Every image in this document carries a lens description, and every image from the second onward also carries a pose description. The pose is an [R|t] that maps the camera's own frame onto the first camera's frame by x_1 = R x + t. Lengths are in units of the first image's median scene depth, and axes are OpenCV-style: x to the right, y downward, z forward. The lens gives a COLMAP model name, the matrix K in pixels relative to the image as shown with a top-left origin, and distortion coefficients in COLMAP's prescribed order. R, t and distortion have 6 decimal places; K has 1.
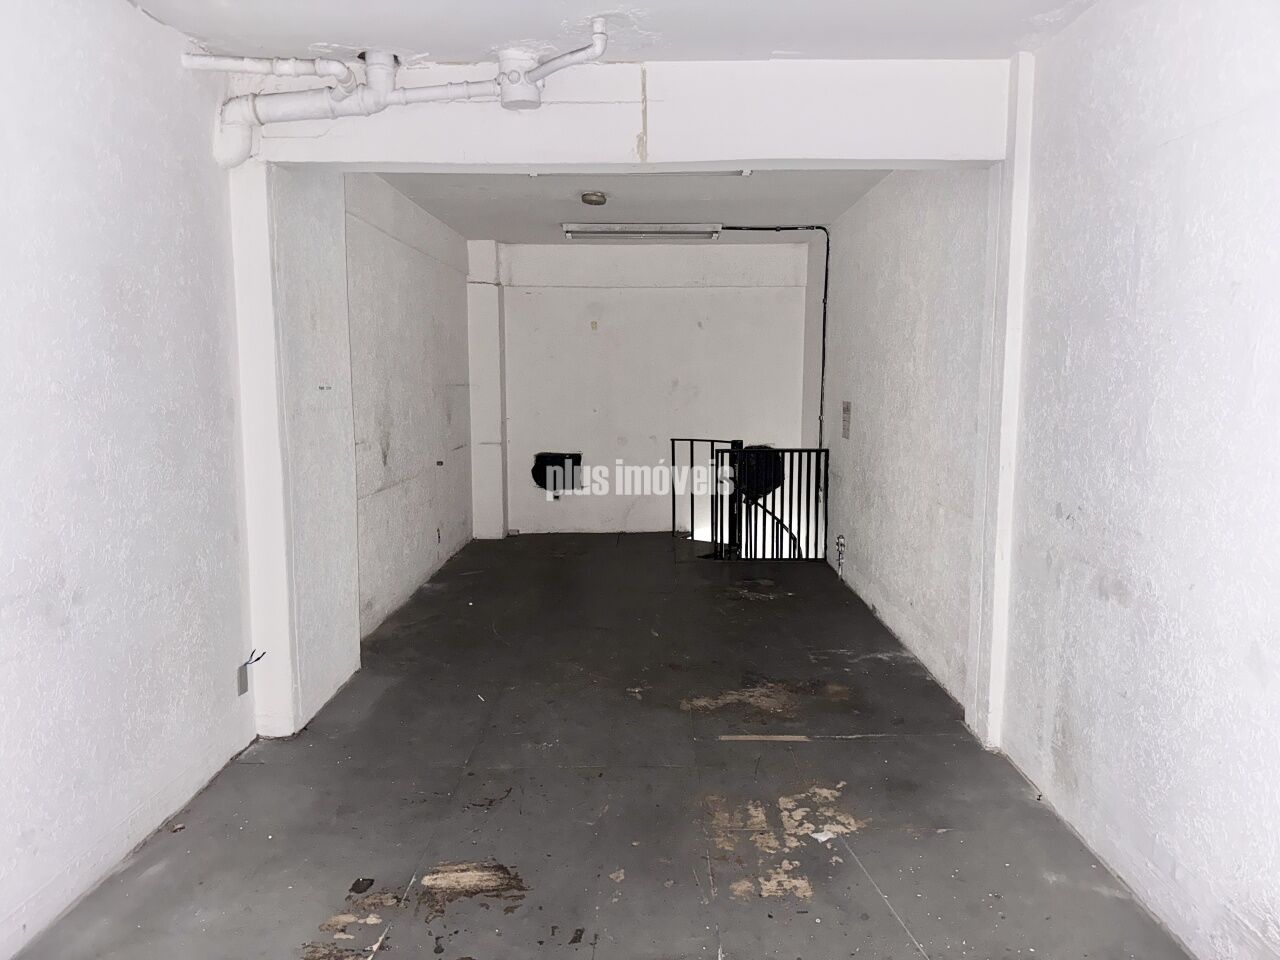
lens RADIAL K [[894.8, 0, 640.0], [0, 894.8, 480.9], [0, 0, 1]] dist [0.002179, 0.000180]
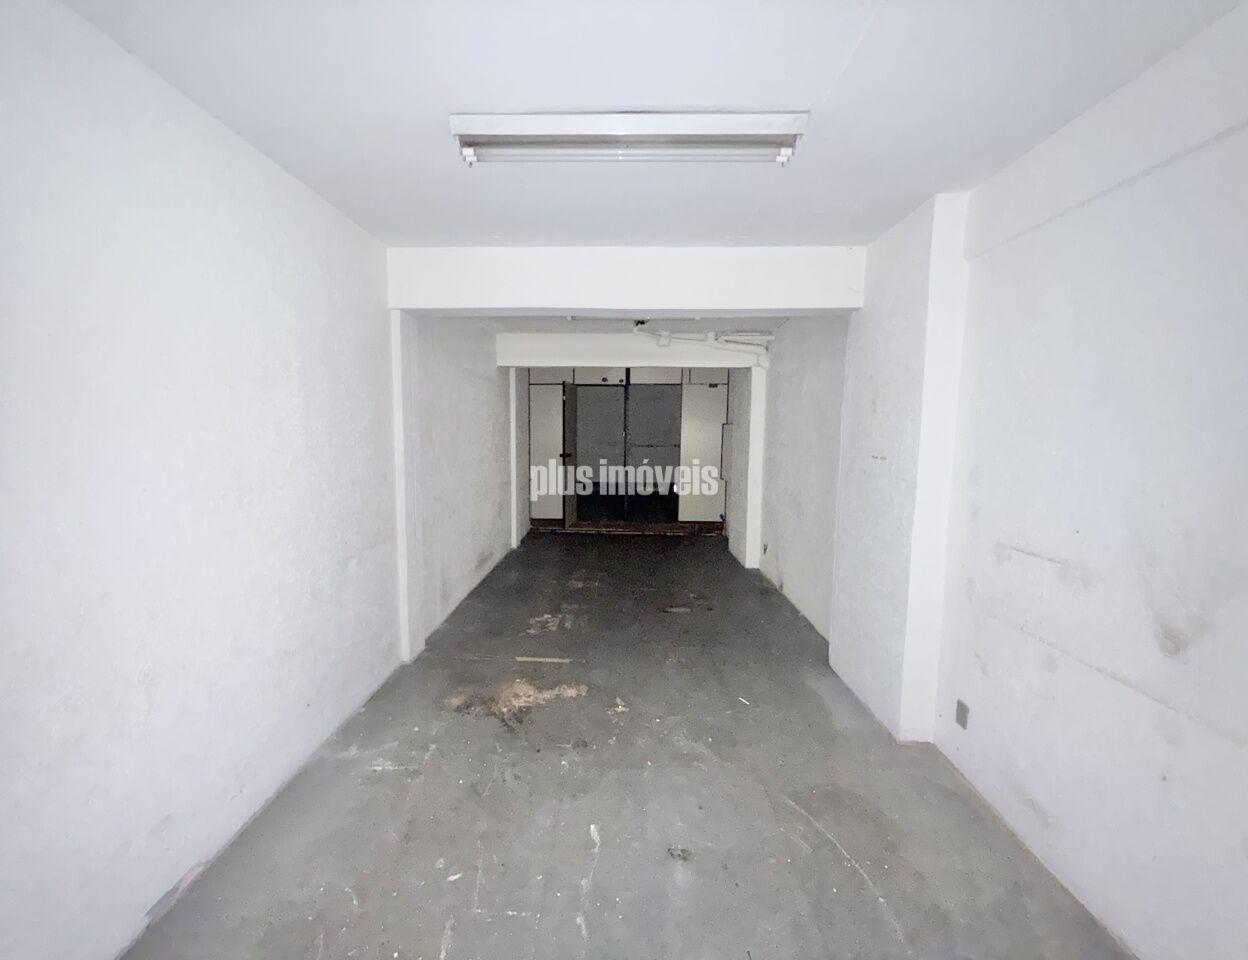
lens RADIAL K [[542.0, 0, 620.8], [0, 542.0, 479.9], [0, 0, 1]] dist [-0.000184, 0.000002]
pose [[-0.999945, -0.009240, -0.004884, 0.001460], [-0.010053, 0.978124, 0.207779, -0.223652], [0.002857, 0.207817, -0.978164, 1.718354]]
